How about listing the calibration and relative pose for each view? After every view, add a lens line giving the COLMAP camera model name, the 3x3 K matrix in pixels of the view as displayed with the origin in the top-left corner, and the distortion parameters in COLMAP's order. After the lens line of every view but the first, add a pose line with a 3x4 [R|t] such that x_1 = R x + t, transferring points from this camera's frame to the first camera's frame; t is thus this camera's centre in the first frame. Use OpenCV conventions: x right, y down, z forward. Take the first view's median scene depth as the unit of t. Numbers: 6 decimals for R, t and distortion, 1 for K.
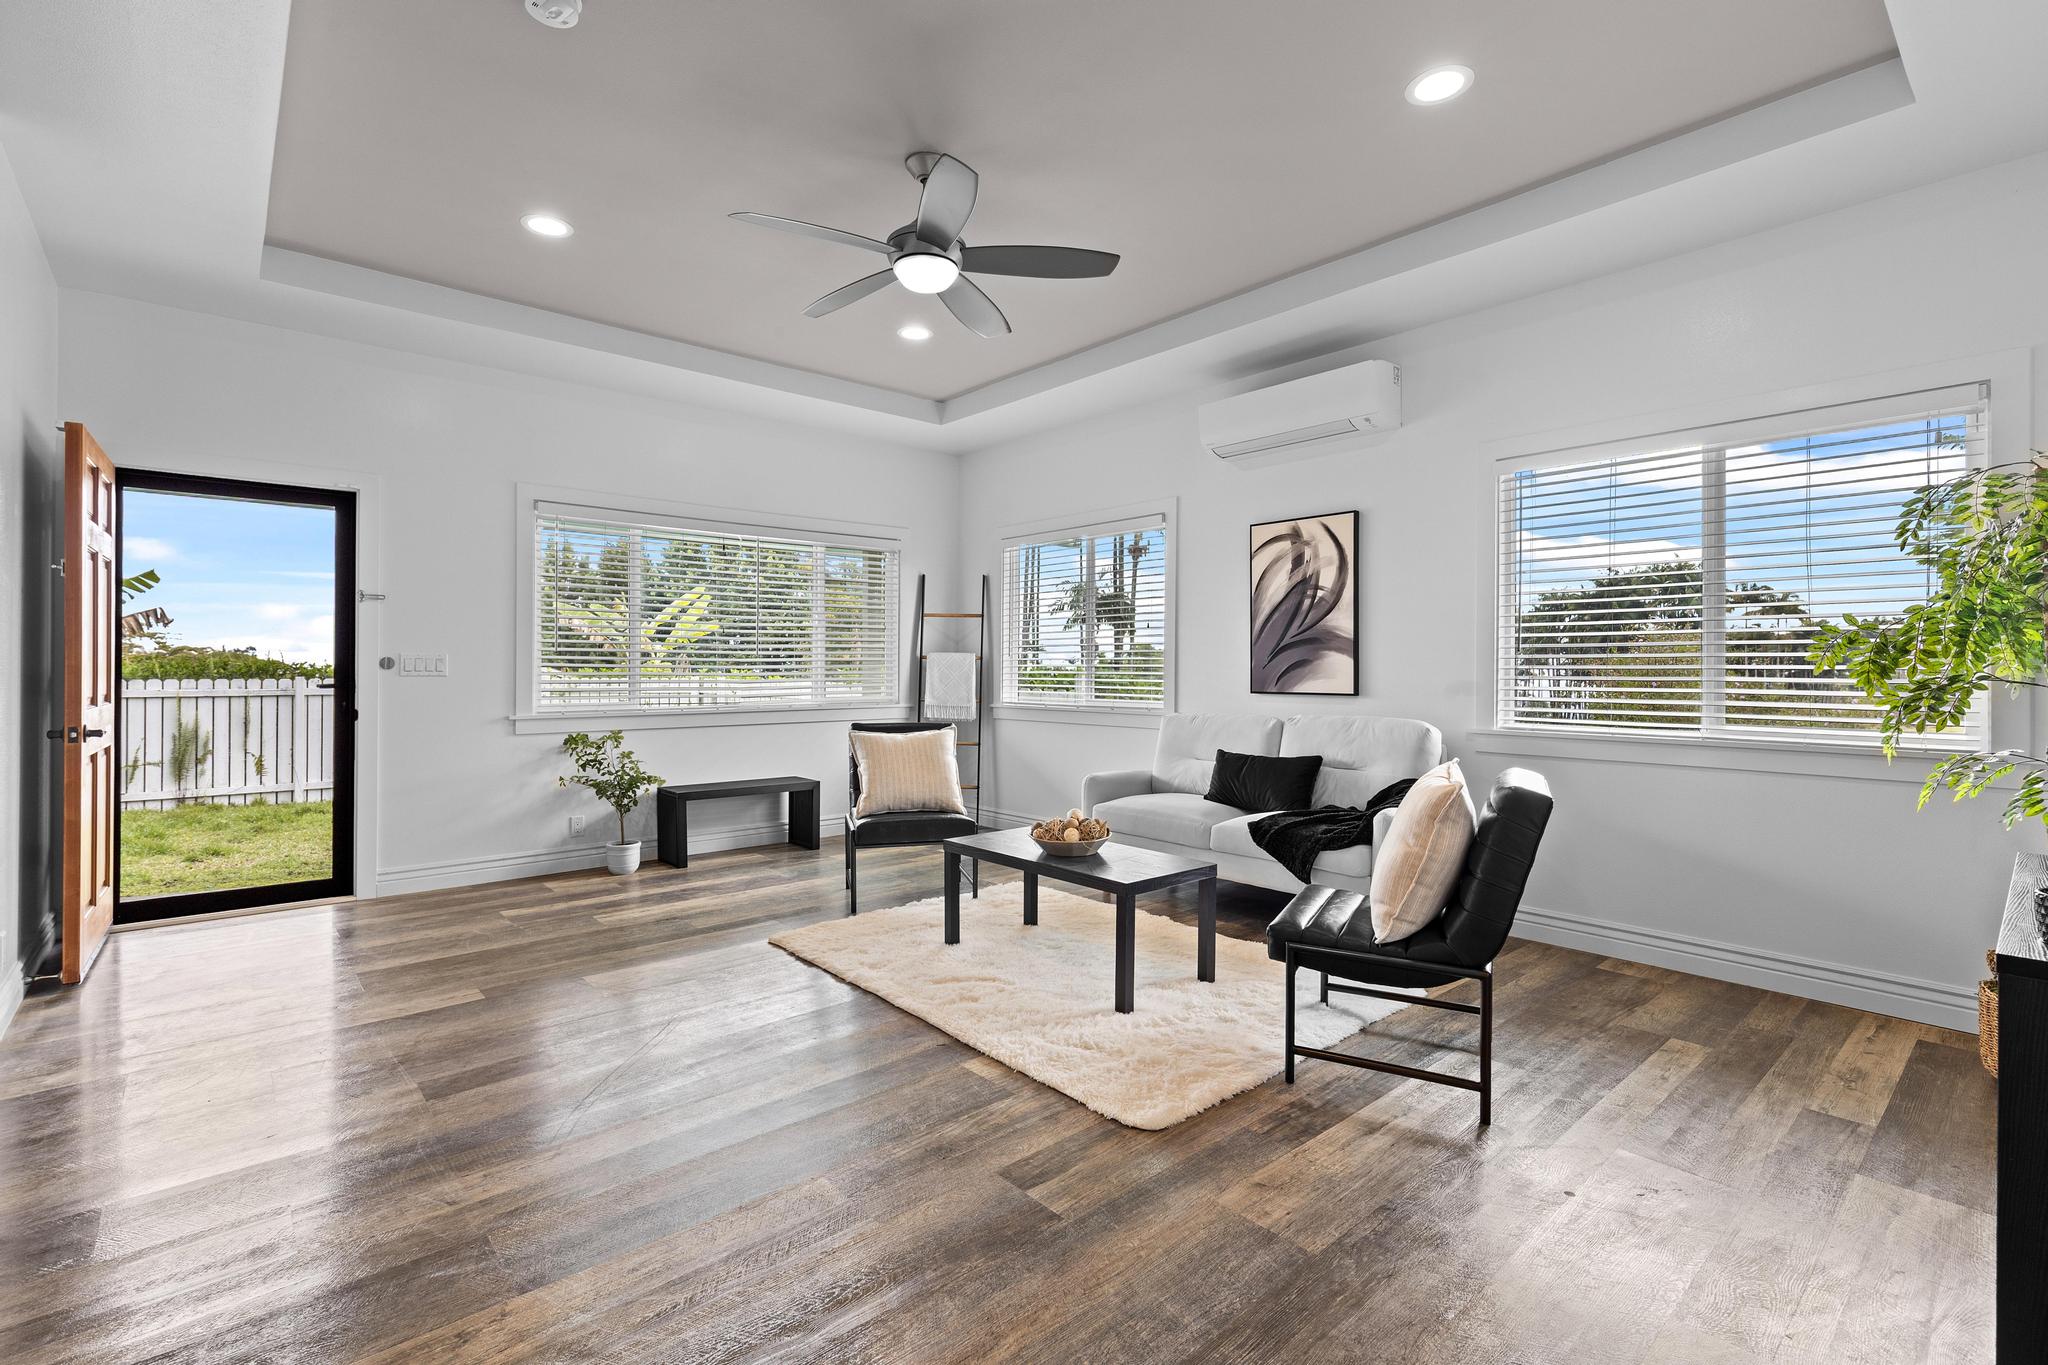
lens RADIAL K [[925.6, 0, 1011.6], [0, 925.6, 667.1], [0, 0, 1]] dist [0.007422, -0.002126]
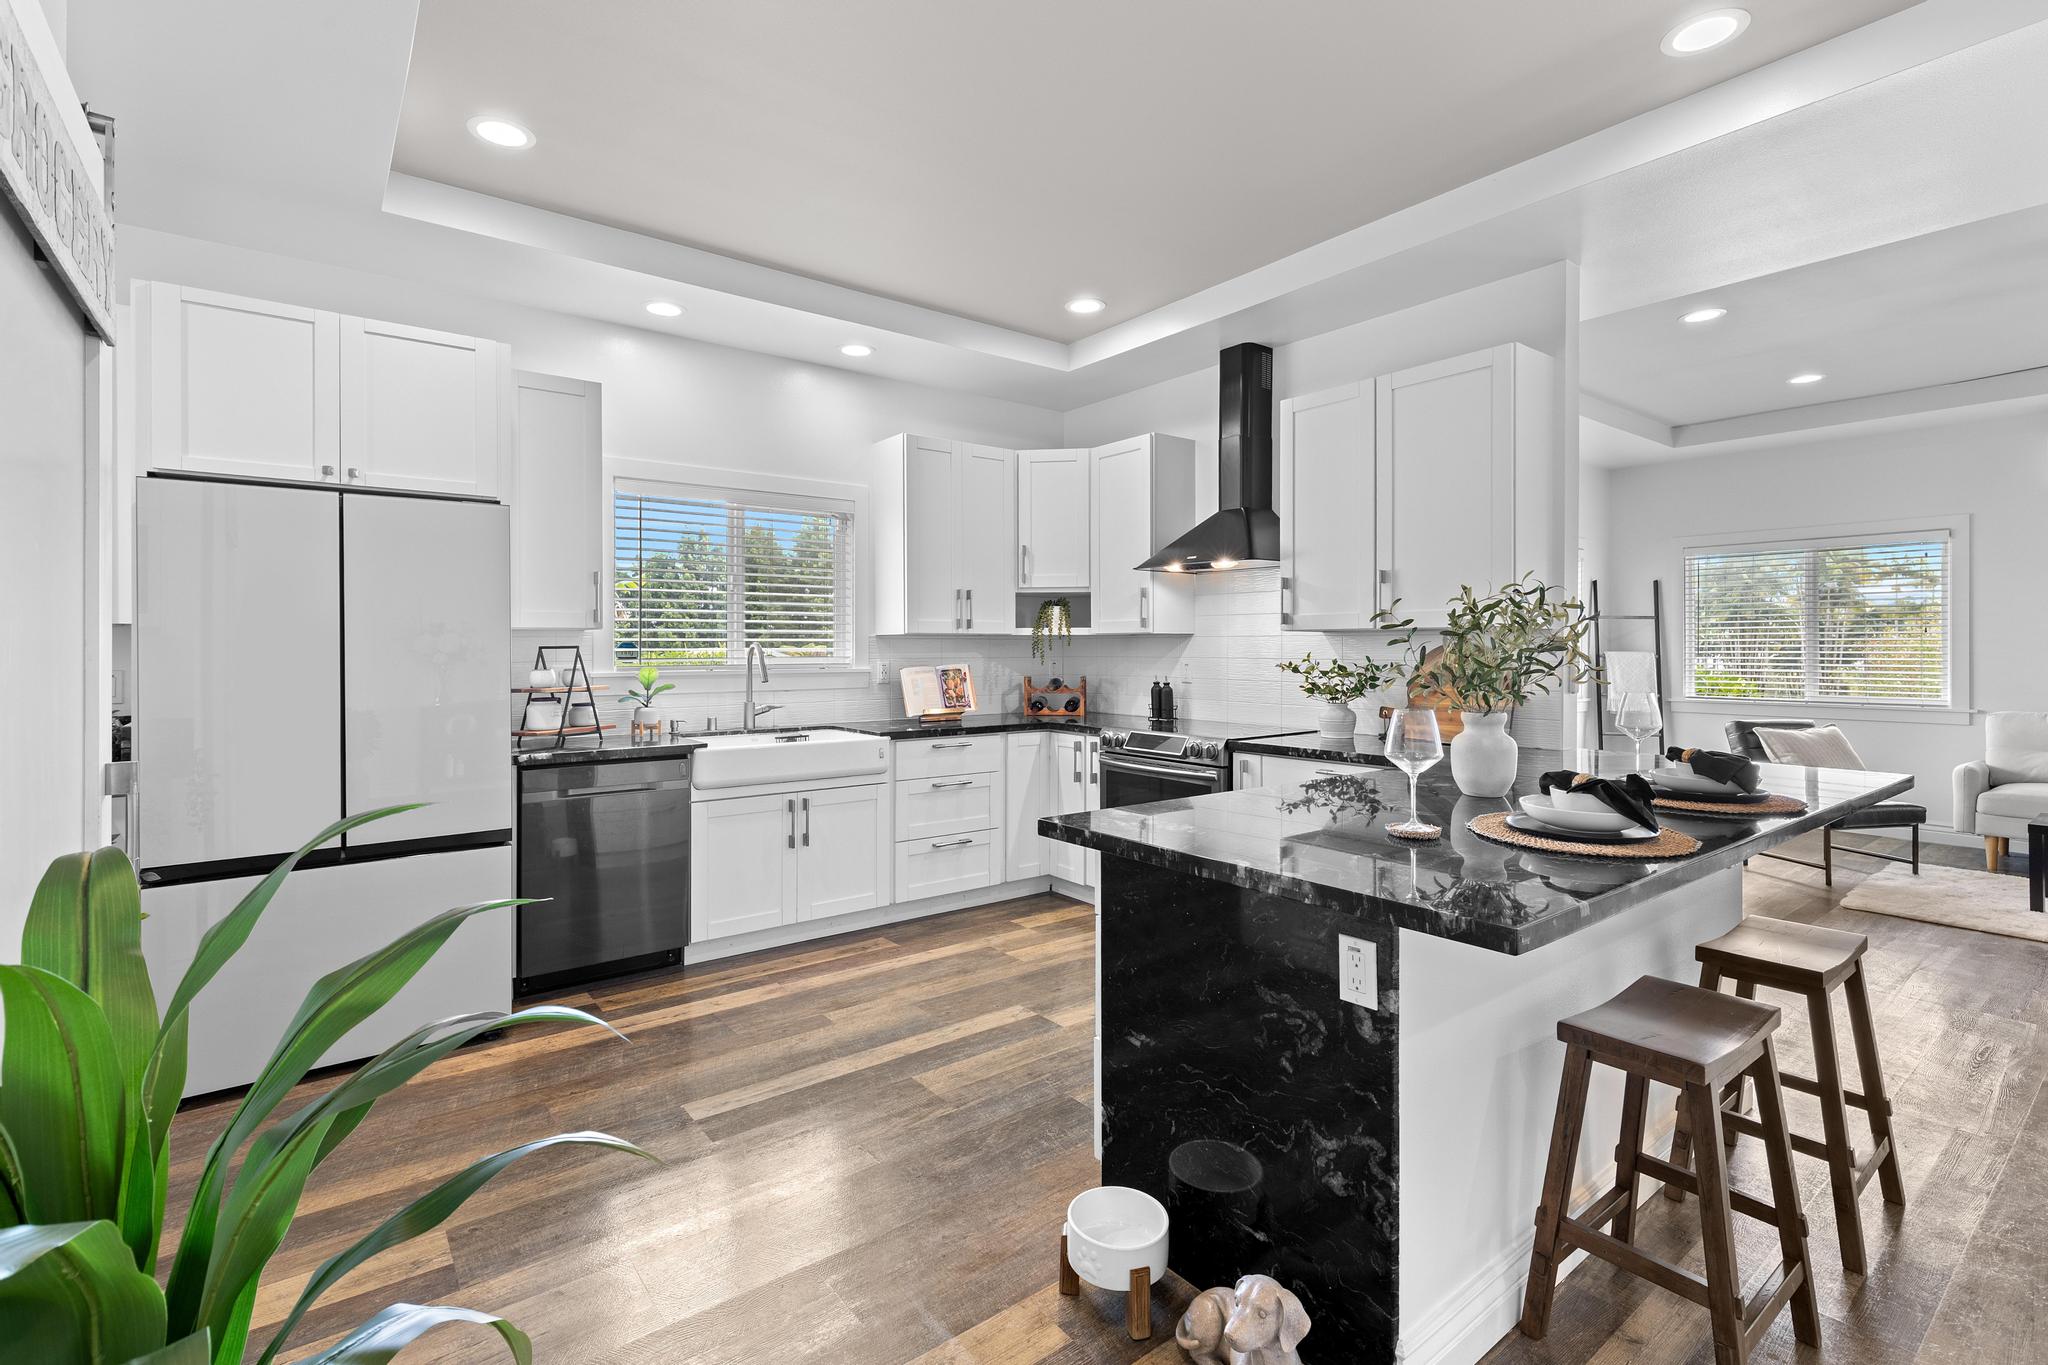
lens RADIAL K [[925.6, 0, 1009.2], [0, 925.6, 651.8], [0, 0, 1]] dist [0.007422, -0.002126]
pose [[0.998244, -0.004184, -0.059088, -1.060461], [0.004502, 0.999976, 0.005250, -0.036199], [0.059065, -0.005506, 0.998239, -0.212060]]
